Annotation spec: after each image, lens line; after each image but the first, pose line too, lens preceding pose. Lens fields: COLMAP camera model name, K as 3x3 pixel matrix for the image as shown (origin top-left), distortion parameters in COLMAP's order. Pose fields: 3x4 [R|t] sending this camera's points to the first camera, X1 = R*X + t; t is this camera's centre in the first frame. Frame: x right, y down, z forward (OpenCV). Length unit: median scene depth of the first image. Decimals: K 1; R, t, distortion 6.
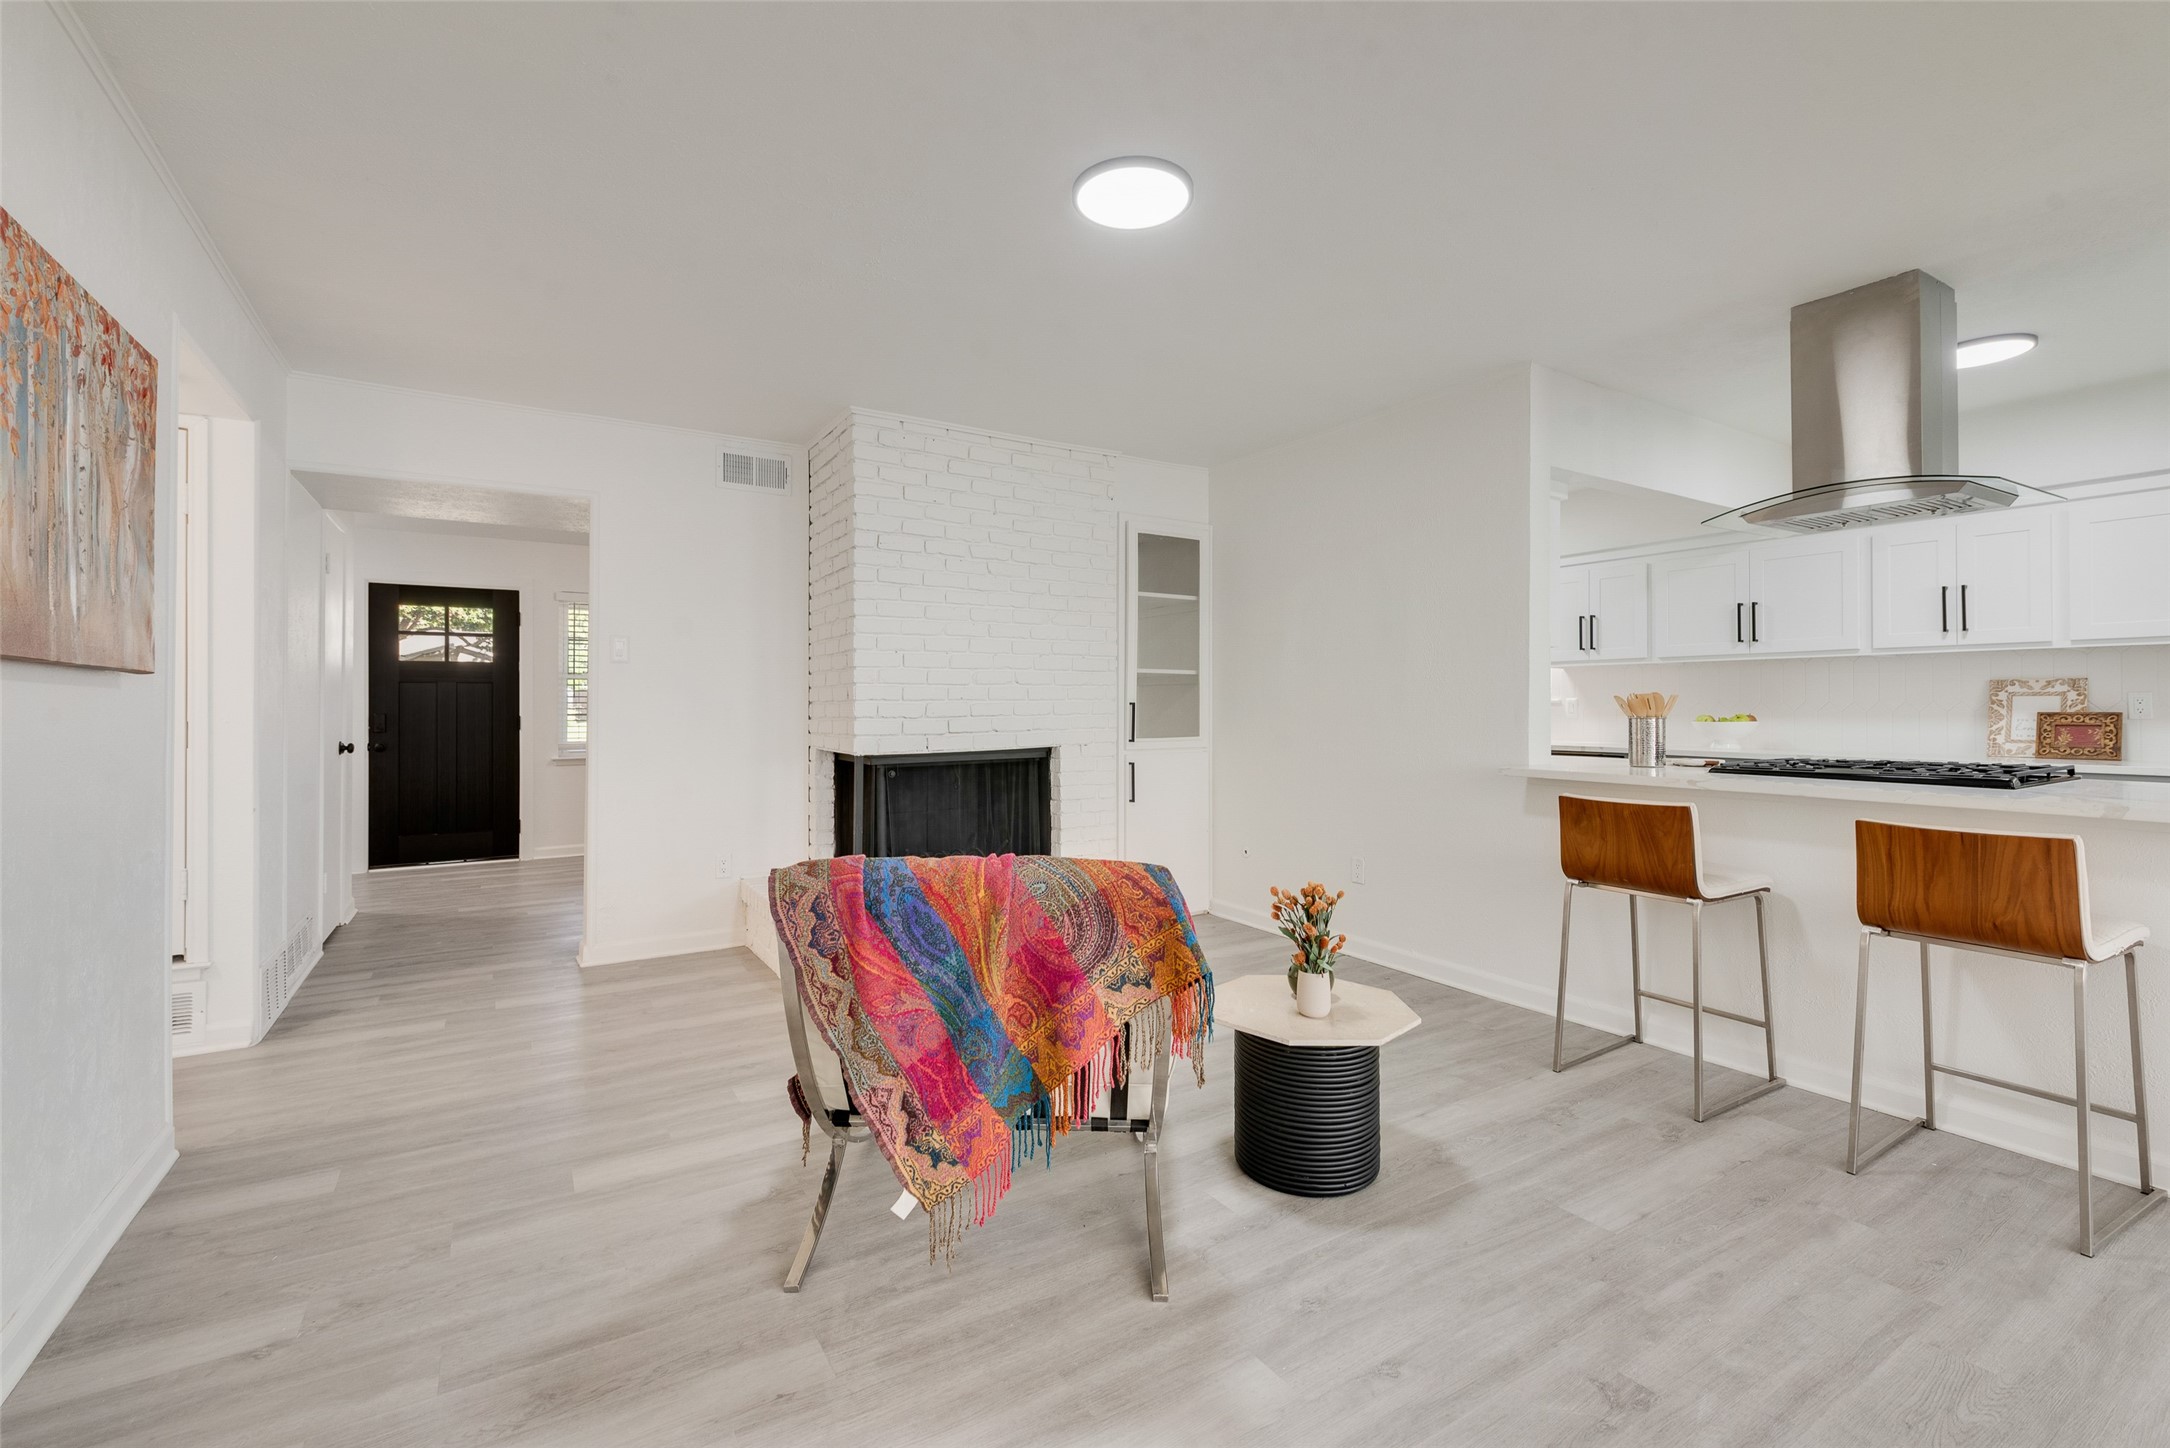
lens RADIAL K [[924.6, 0, 1073.9], [0, 924.6, 718.5], [0, 0, 1]] dist [0.001303, -0.000265]
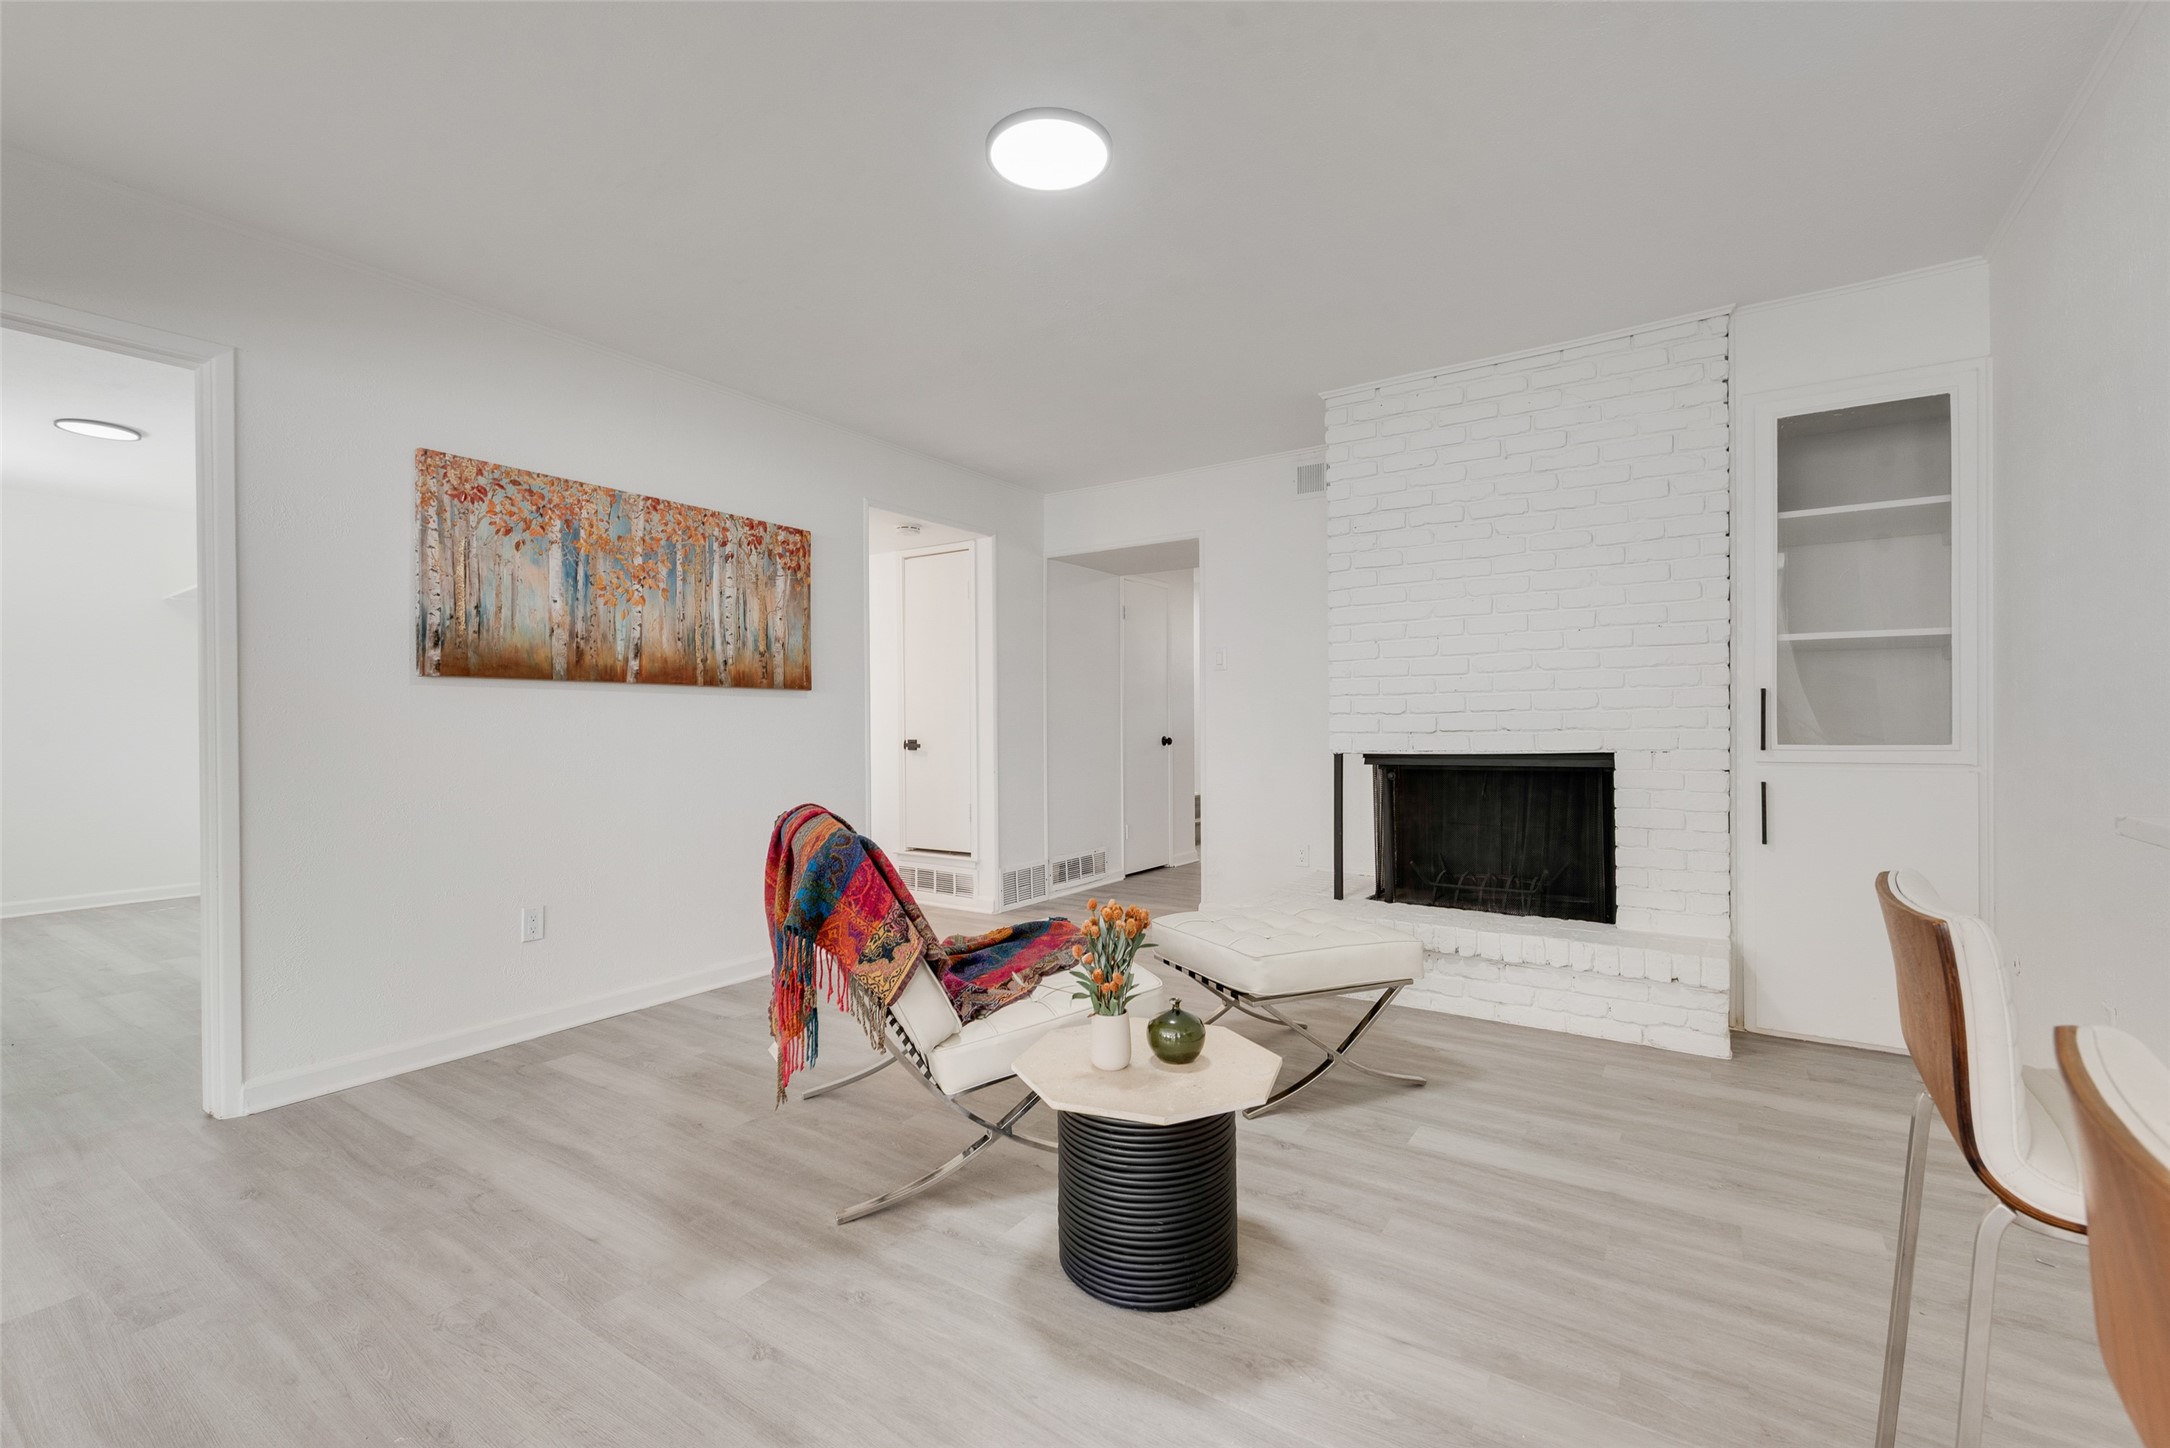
lens RADIAL K [[934.9, 0, 1085.6], [0, 934.9, 748.5], [0, 0, 1]] dist [0.003569, 0.000233]
pose [[0.415529, 0.022178, -0.909310, 1.162584], [-0.004152, 0.999739, 0.022487, 0.030411], [0.909571, -0.005569, 0.415512, 0.760466]]
